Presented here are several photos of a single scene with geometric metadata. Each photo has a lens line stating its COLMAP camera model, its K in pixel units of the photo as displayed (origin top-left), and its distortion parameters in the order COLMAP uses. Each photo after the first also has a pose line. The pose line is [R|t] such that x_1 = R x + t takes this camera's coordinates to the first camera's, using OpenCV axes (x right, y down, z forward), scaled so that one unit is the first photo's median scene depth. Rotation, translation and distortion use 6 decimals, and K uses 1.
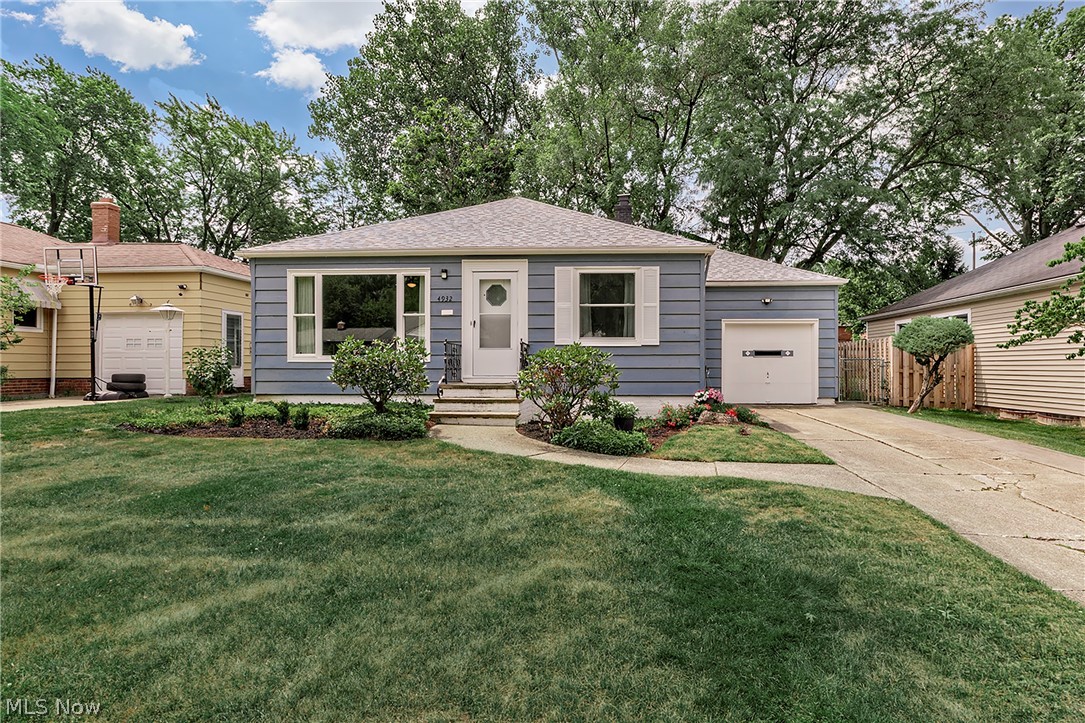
lens RADIAL K [[584.4, 0, 542.5], [0, 584.4, 361.5], [0, 0, 1]] dist [-0.002663, 0.000480]
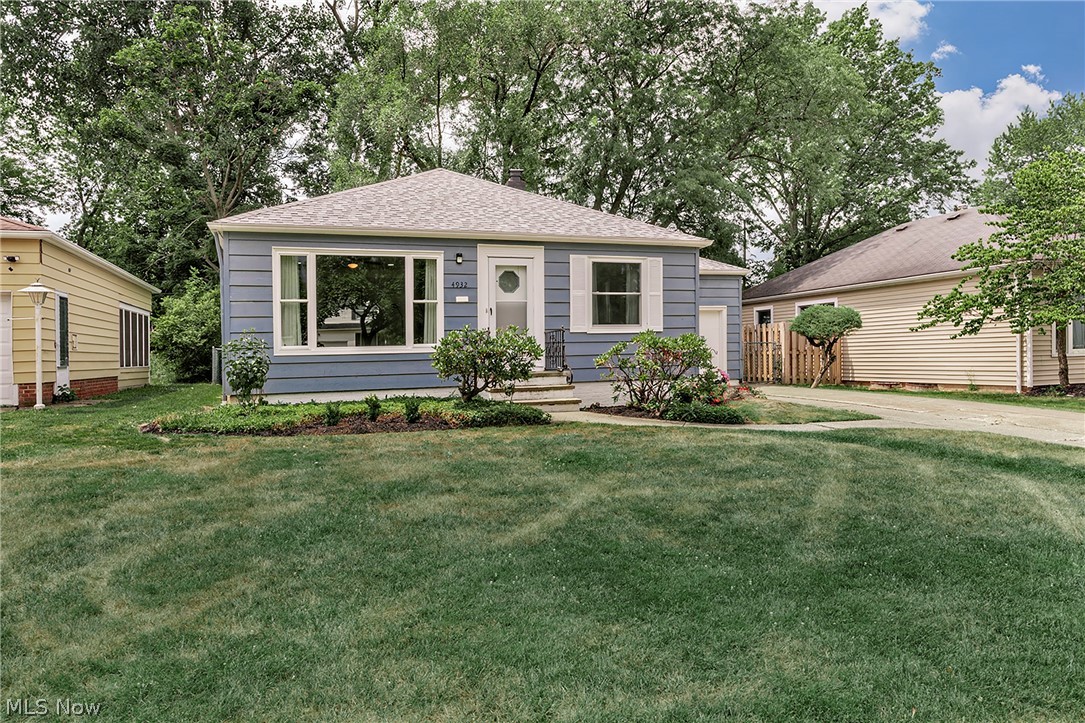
lens RADIAL K [[719.5, 0, 542.5], [0, 719.5, 361.5], [0, 0, 1]] dist [0.001947, -0.000855]
pose [[0.920392, -0.026223, 0.390116, -0.502882], [0.021845, 0.999639, 0.015656, 0.001344], [-0.390386, -0.005888, 0.920633, -0.122379]]
